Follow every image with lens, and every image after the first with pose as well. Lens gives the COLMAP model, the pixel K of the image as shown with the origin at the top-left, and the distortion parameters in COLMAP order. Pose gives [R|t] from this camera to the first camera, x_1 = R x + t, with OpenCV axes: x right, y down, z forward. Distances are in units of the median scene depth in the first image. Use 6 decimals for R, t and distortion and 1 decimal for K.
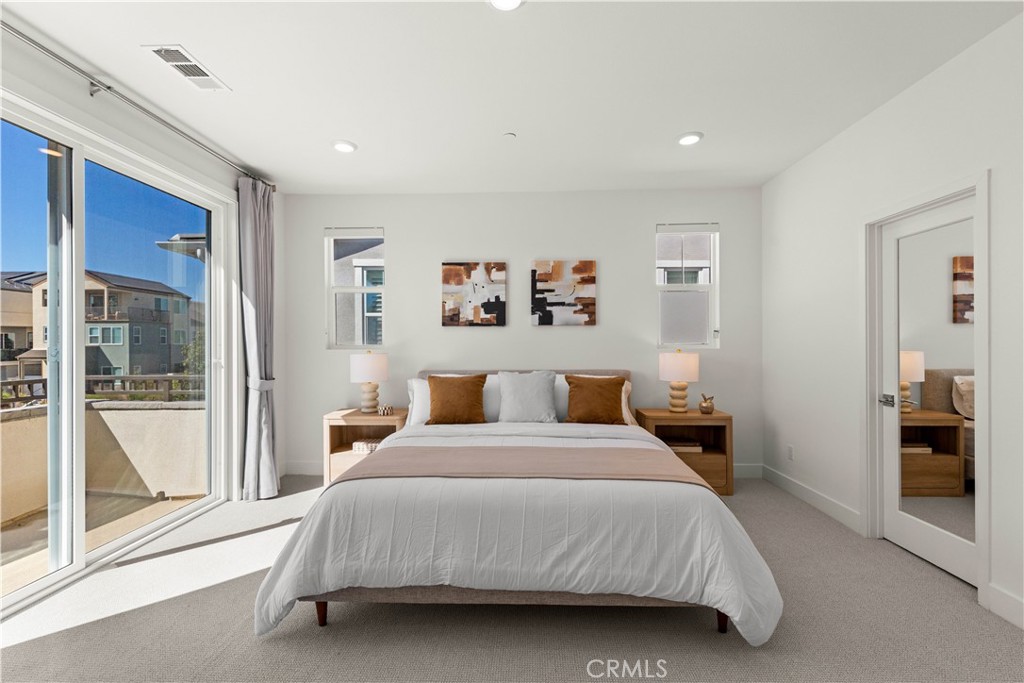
lens RADIAL K [[464.7, 0, 520.7], [0, 464.7, 340.9], [0, 0, 1]] dist [0.010831, -0.003376]
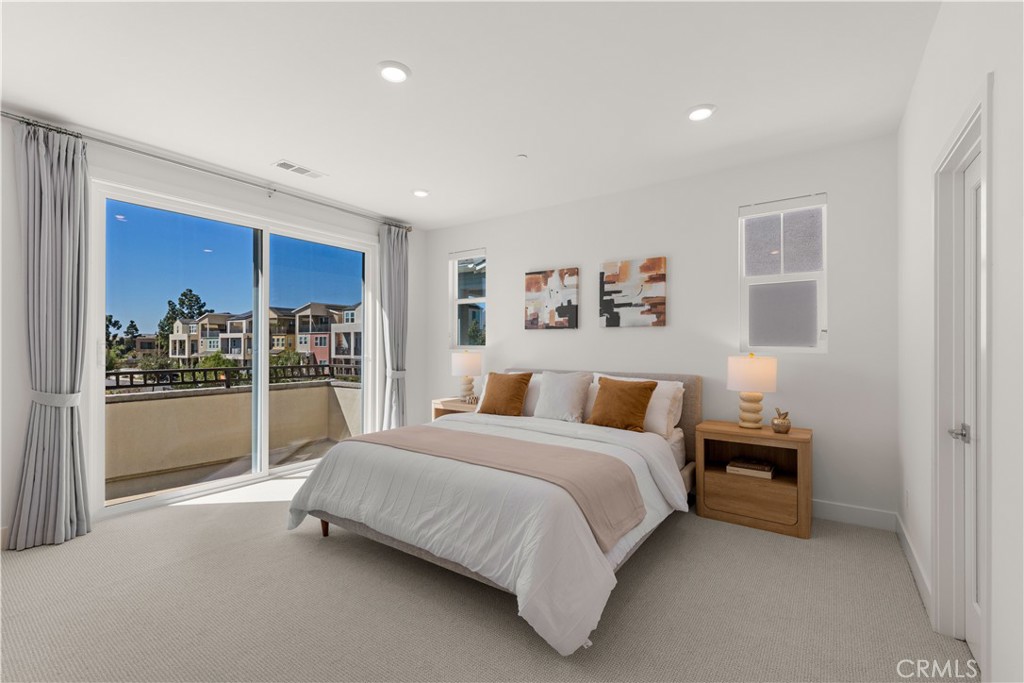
lens RADIAL K [[464.7, 0, 515.9], [0, 464.7, 340.6], [0, 0, 1]] dist [0.010831, -0.003376]
pose [[0.826212, -0.000083, -0.563359, 0.516386], [-0.002818, 0.999987, -0.004280, 0.000156], [0.563352, 0.005124, 0.826201, 0.072254]]
